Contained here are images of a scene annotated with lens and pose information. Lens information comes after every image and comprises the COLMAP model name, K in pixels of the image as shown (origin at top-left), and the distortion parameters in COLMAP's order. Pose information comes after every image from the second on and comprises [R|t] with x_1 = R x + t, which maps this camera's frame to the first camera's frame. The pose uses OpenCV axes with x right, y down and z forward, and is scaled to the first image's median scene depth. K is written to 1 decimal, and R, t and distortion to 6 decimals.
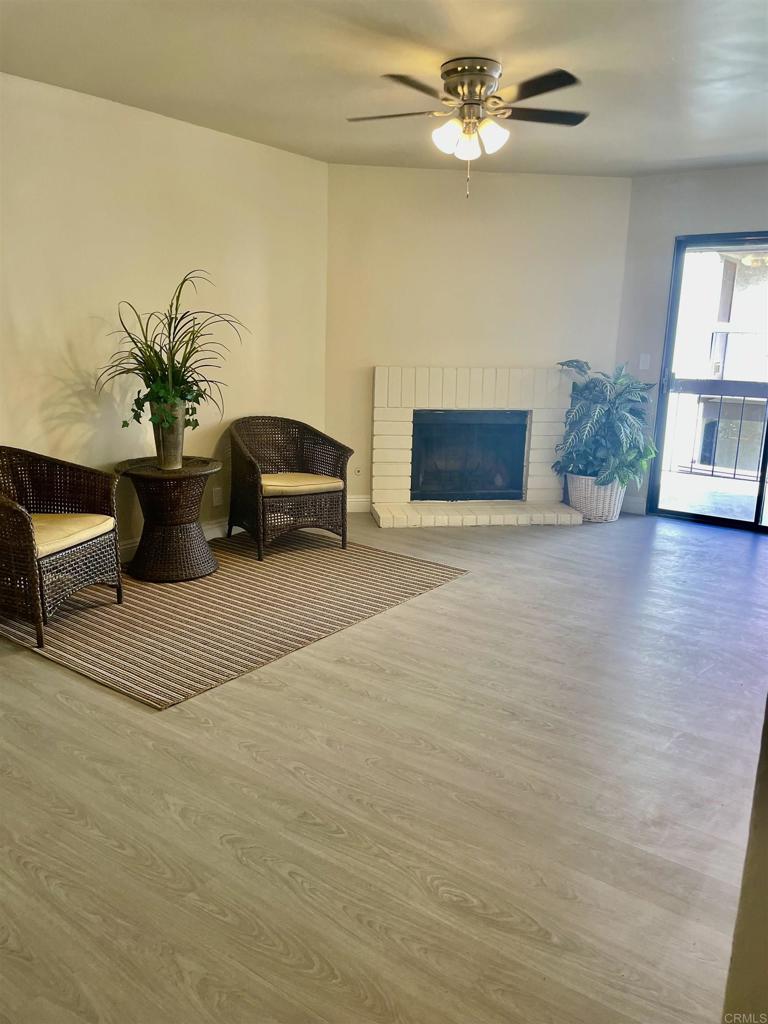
lens RADIAL K [[781.3, 0, 384.8], [0, 781.3, 507.4], [0, 0, 1]] dist [0.061829, -0.098699]
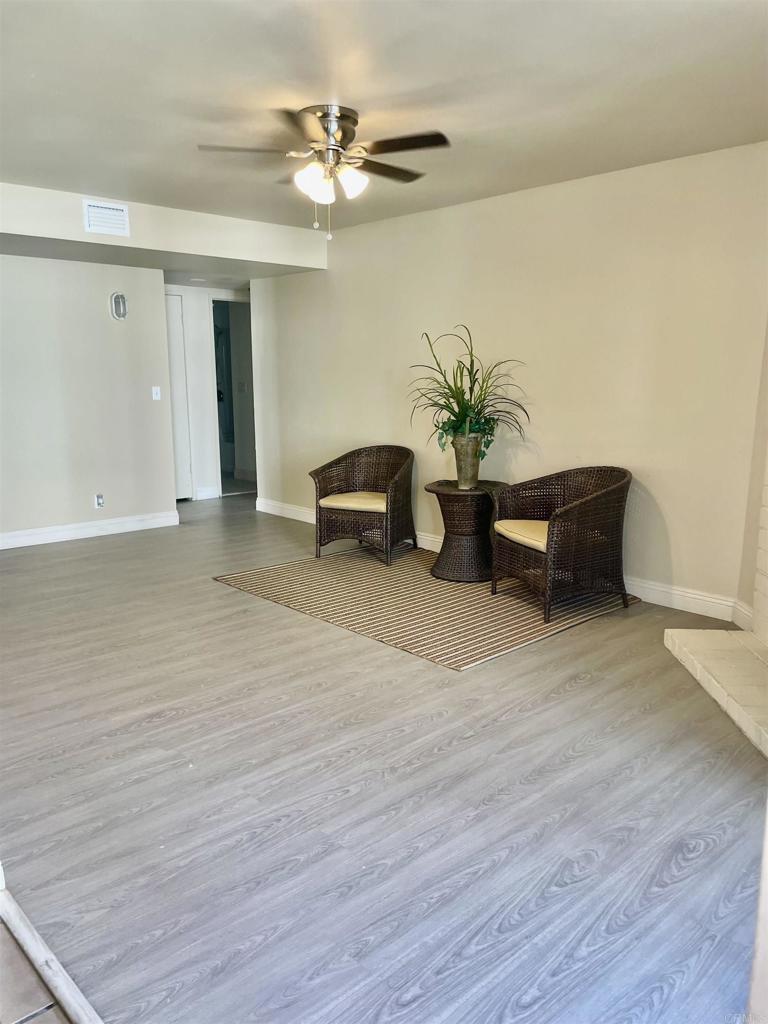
lens RADIAL K [[781.3, 0, 390.8], [0, 781.3, 511.2], [0, 0, 1]] dist [0.061829, -0.098699]
pose [[-0.169477, 0.156676, -0.973001, 1.079445], [-0.228598, 0.954107, 0.193451, -0.259668], [0.958655, 0.255212, -0.125884, 1.243674]]
